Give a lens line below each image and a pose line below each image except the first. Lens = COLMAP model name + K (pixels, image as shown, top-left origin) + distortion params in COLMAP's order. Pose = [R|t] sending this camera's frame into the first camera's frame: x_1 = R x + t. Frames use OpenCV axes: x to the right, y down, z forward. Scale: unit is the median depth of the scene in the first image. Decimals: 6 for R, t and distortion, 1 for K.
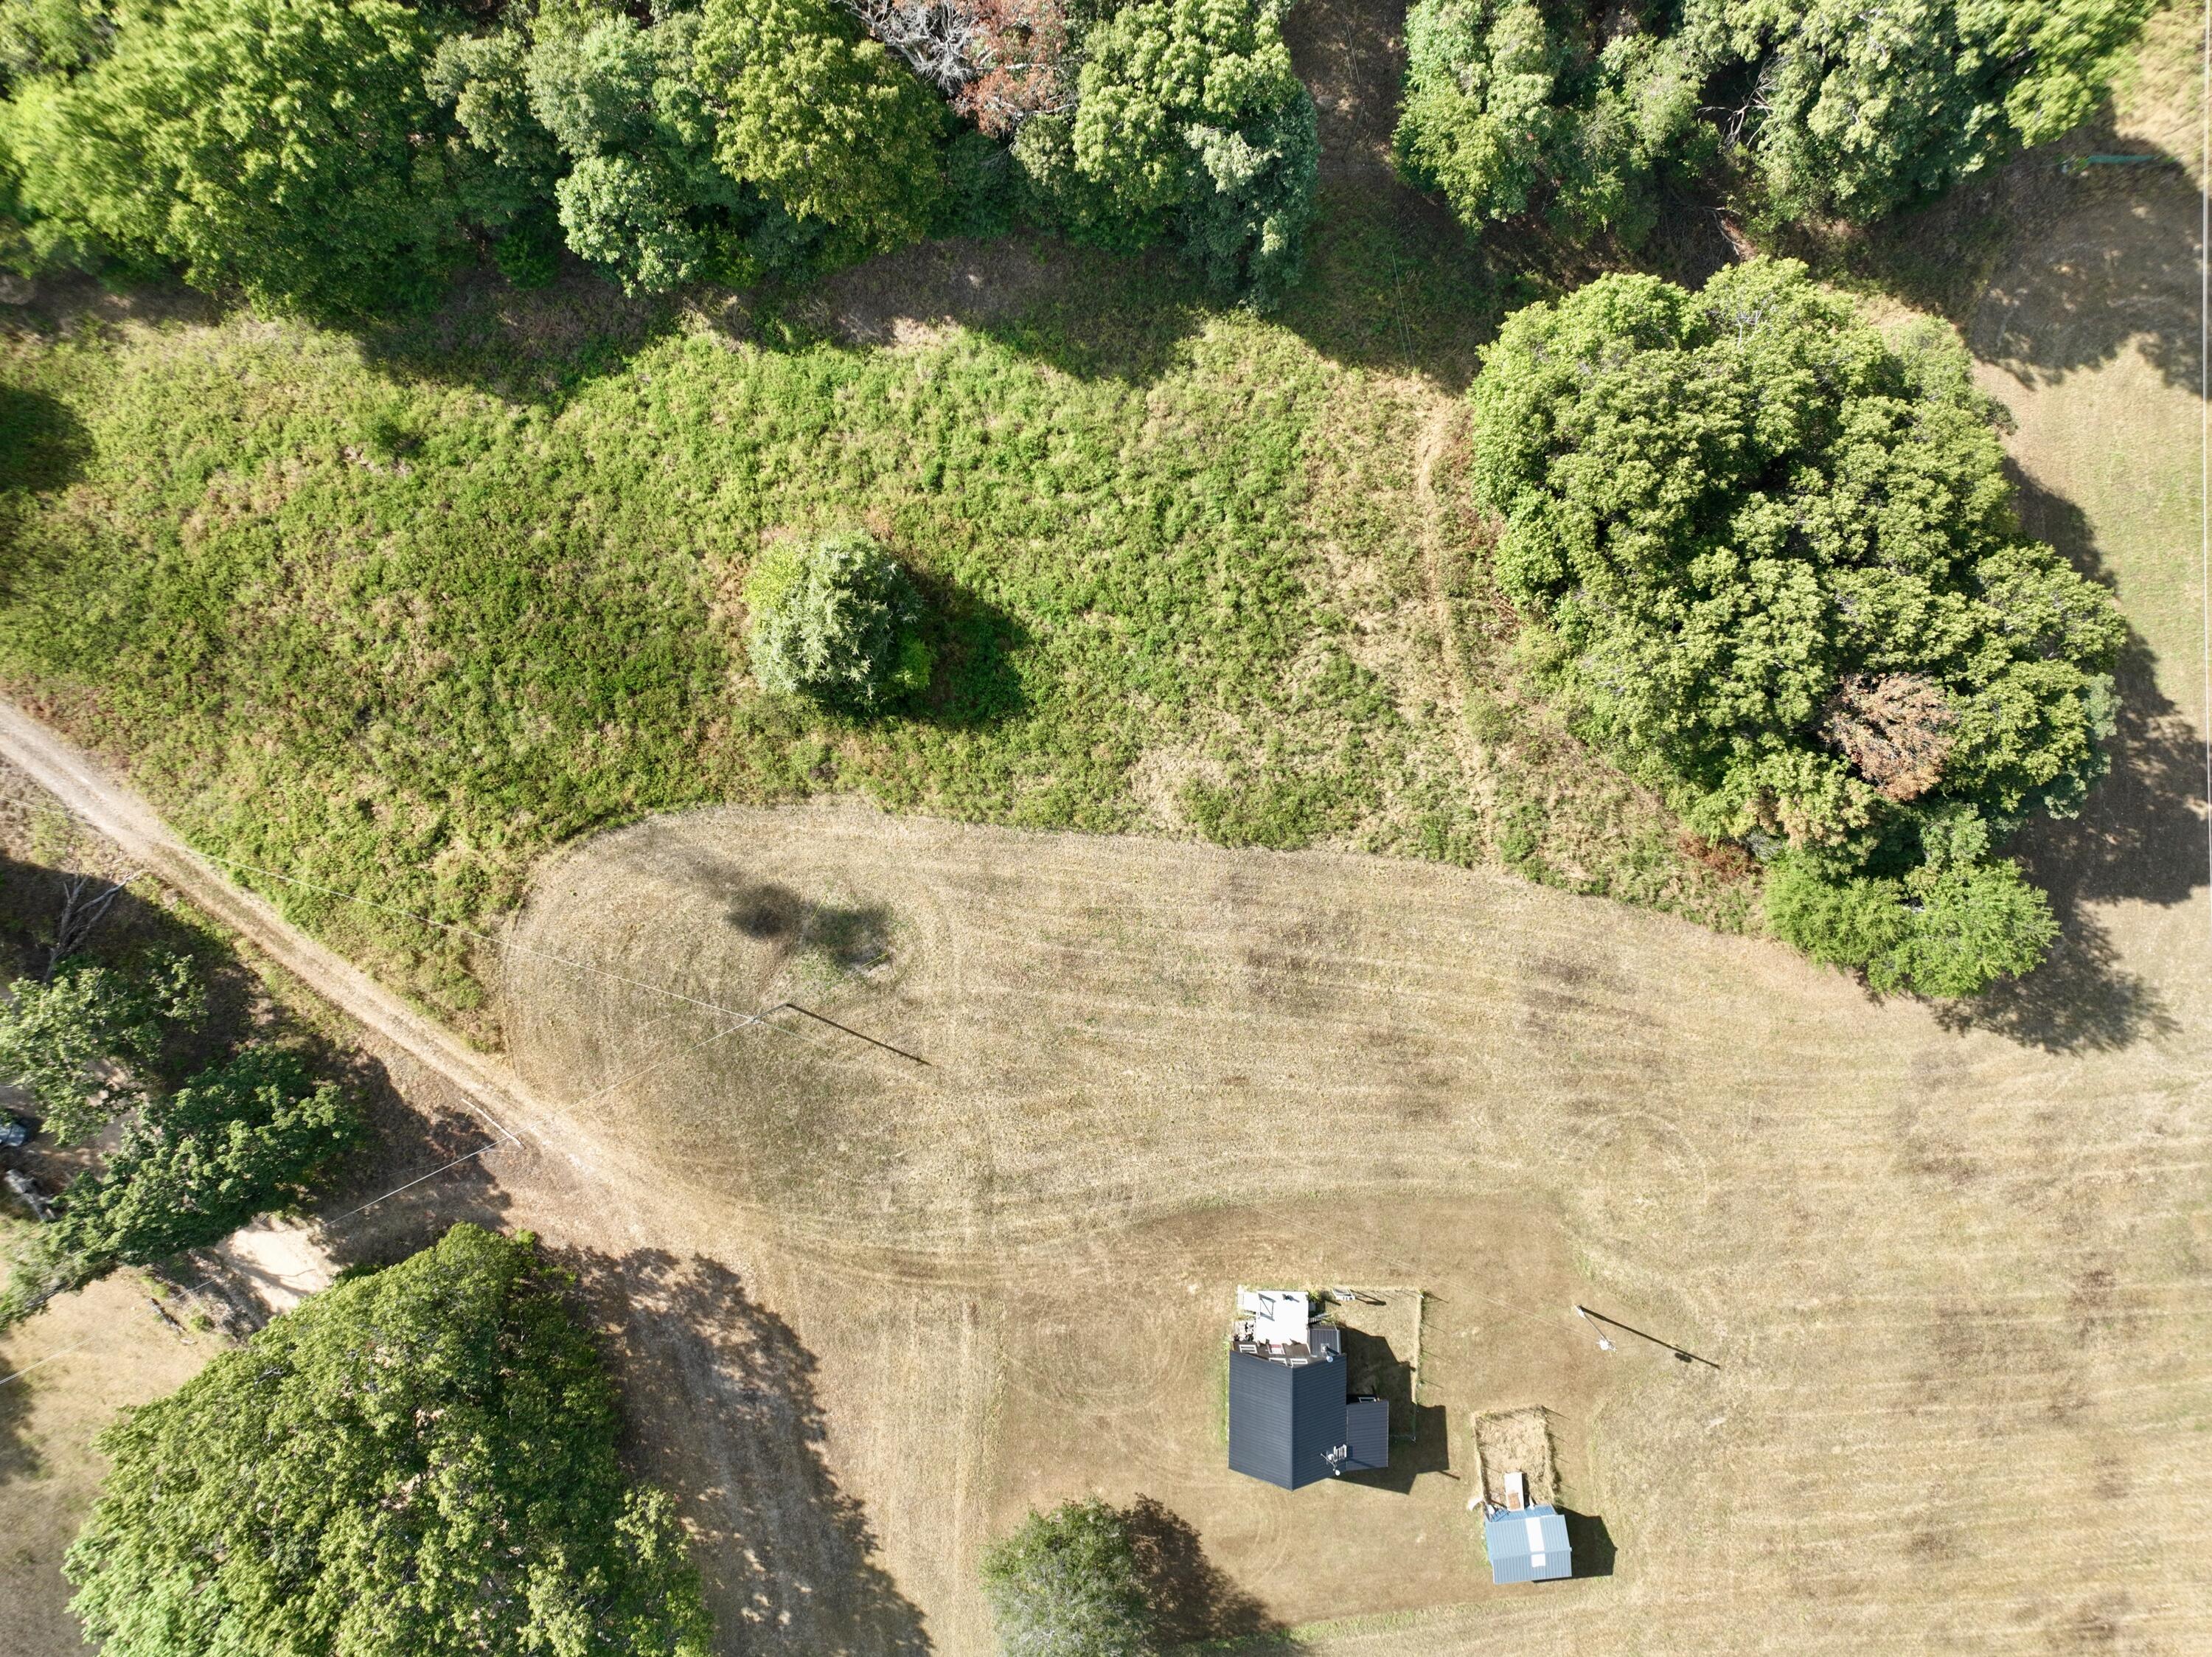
lens RADIAL K [[1553.9, 0, 1109.8], [0, 1553.9, 829.2], [0, 0, 1]] dist [0.007606, 0.000383]
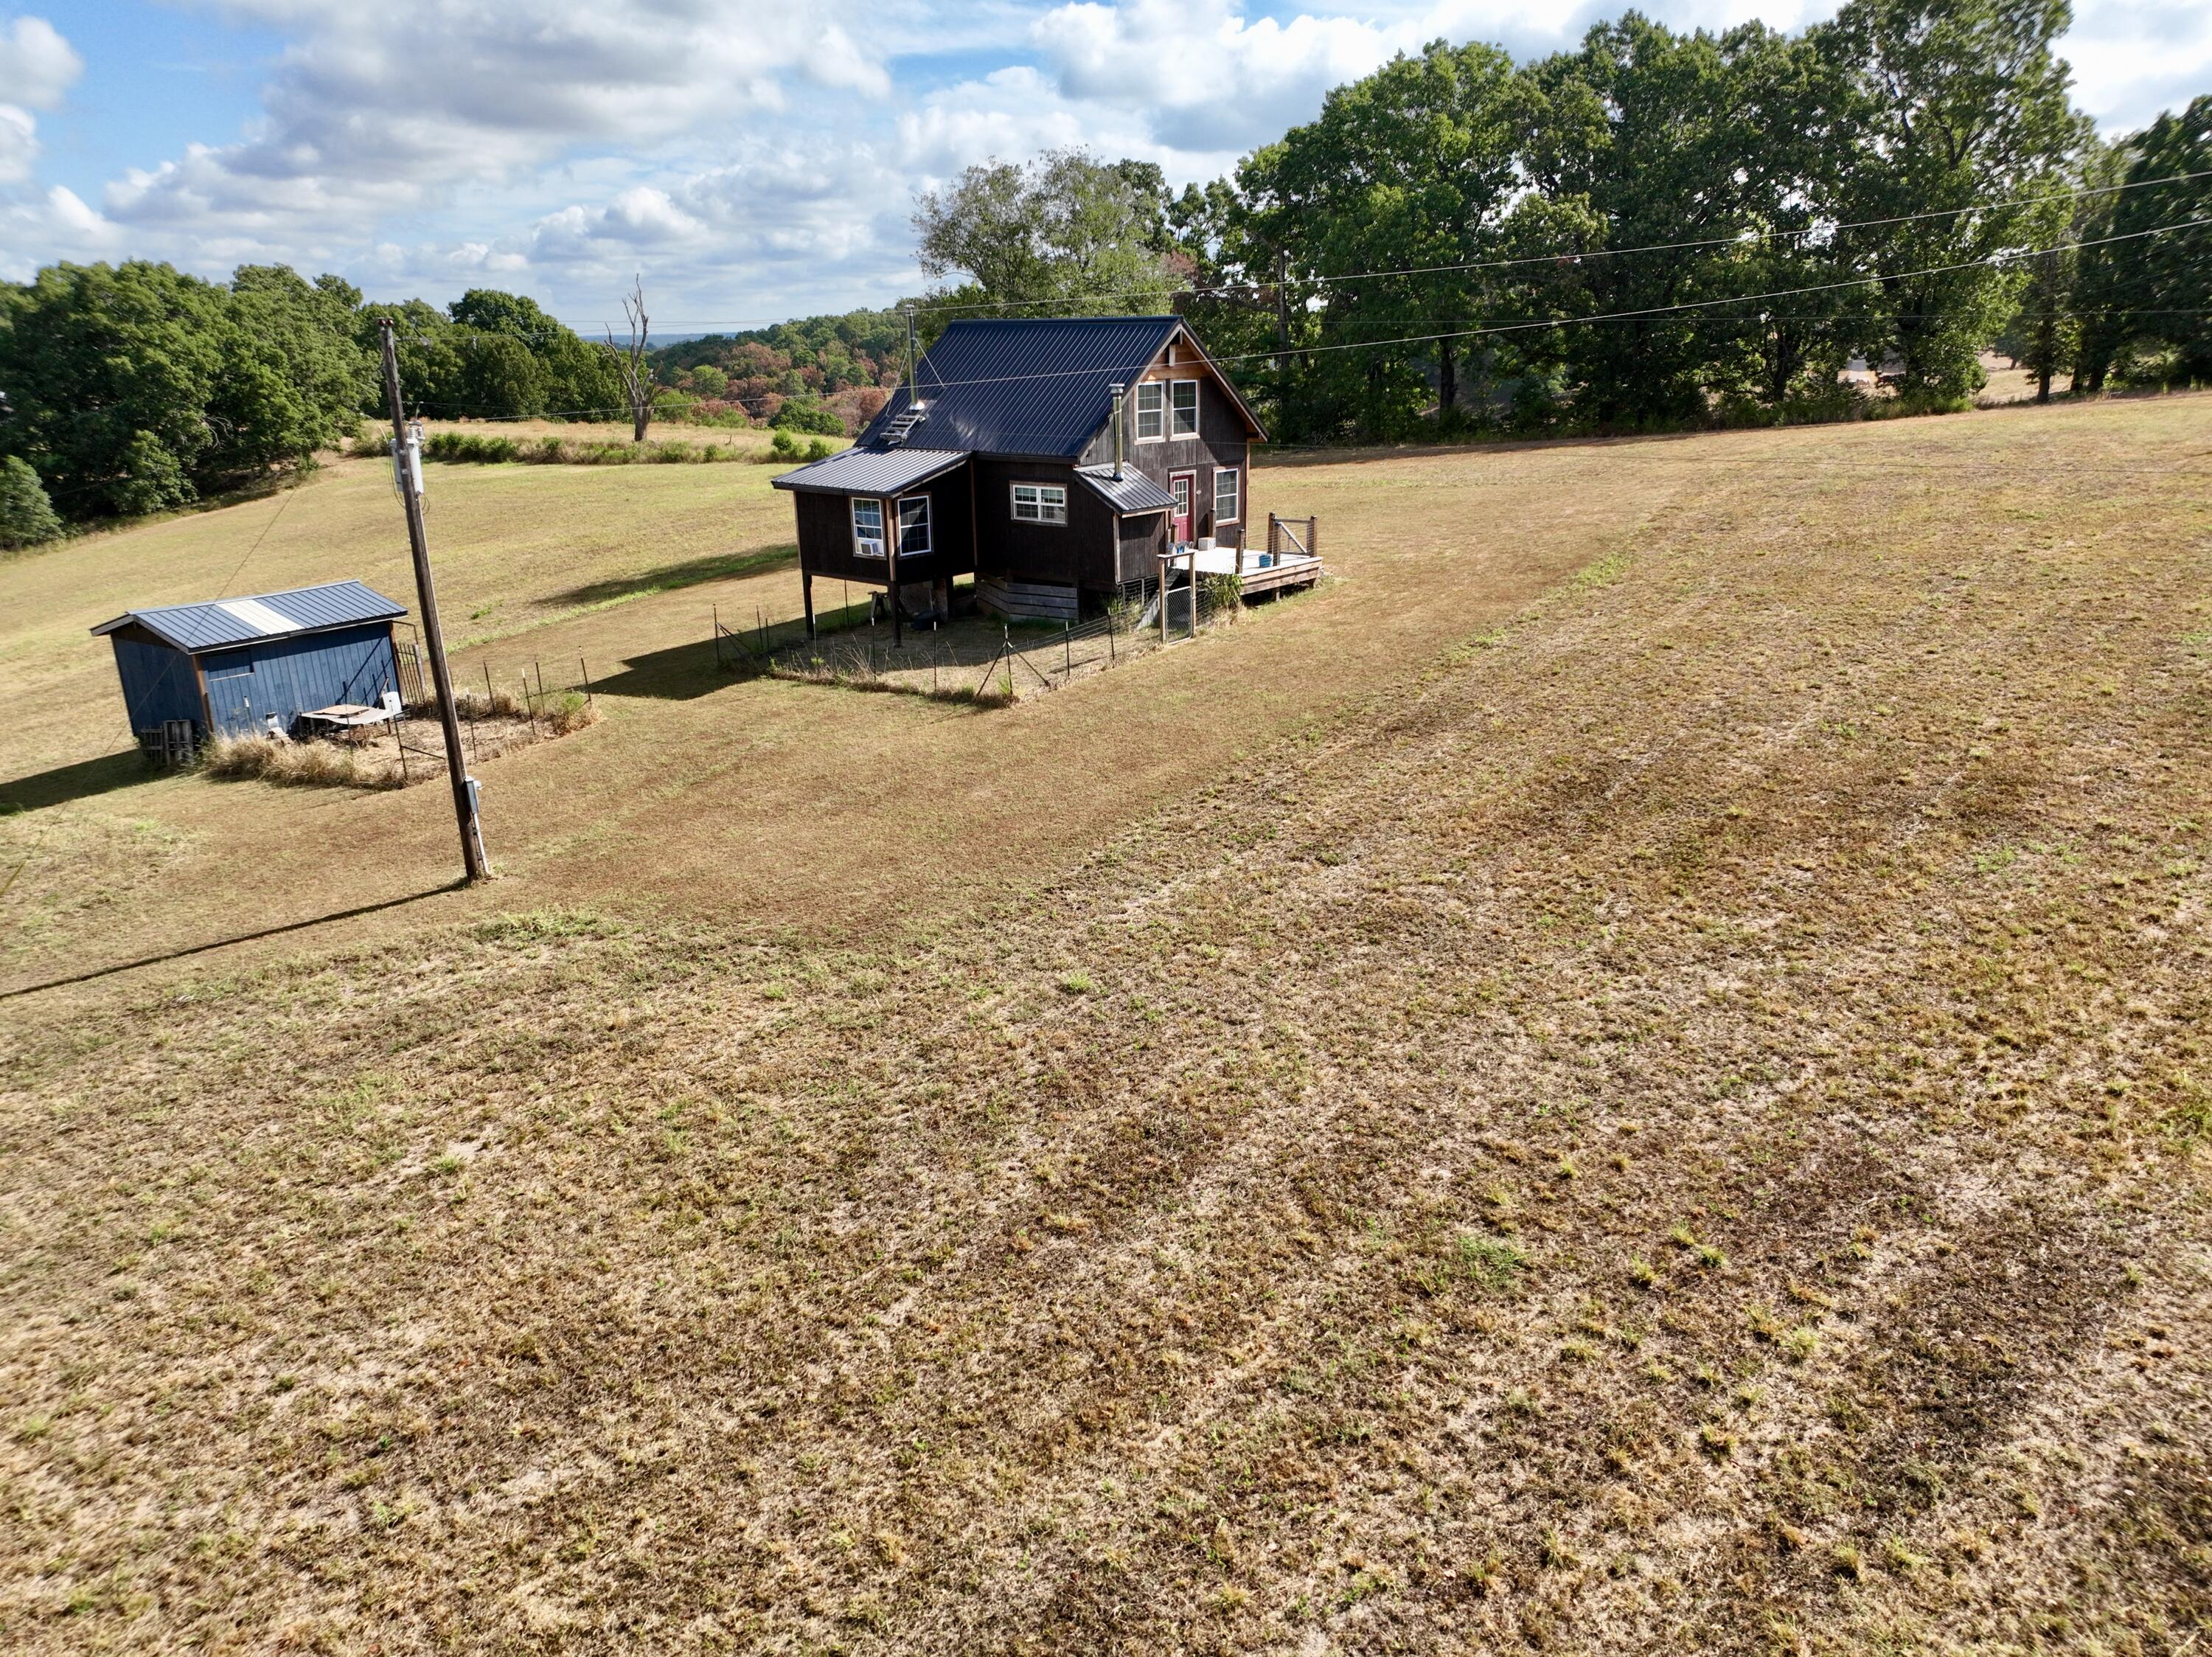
lens RADIAL K [[1553.9, 0, 1101.5], [0, 1553.9, 833.8], [0, 0, 1]] dist [0.007606, 0.000383]
pose [[-0.635912, 0.268143, -0.723682, 0.414118], [-0.771731, -0.212584, 0.599366, 0.100502], [0.006873, 0.939631, 0.342119, 0.933657]]
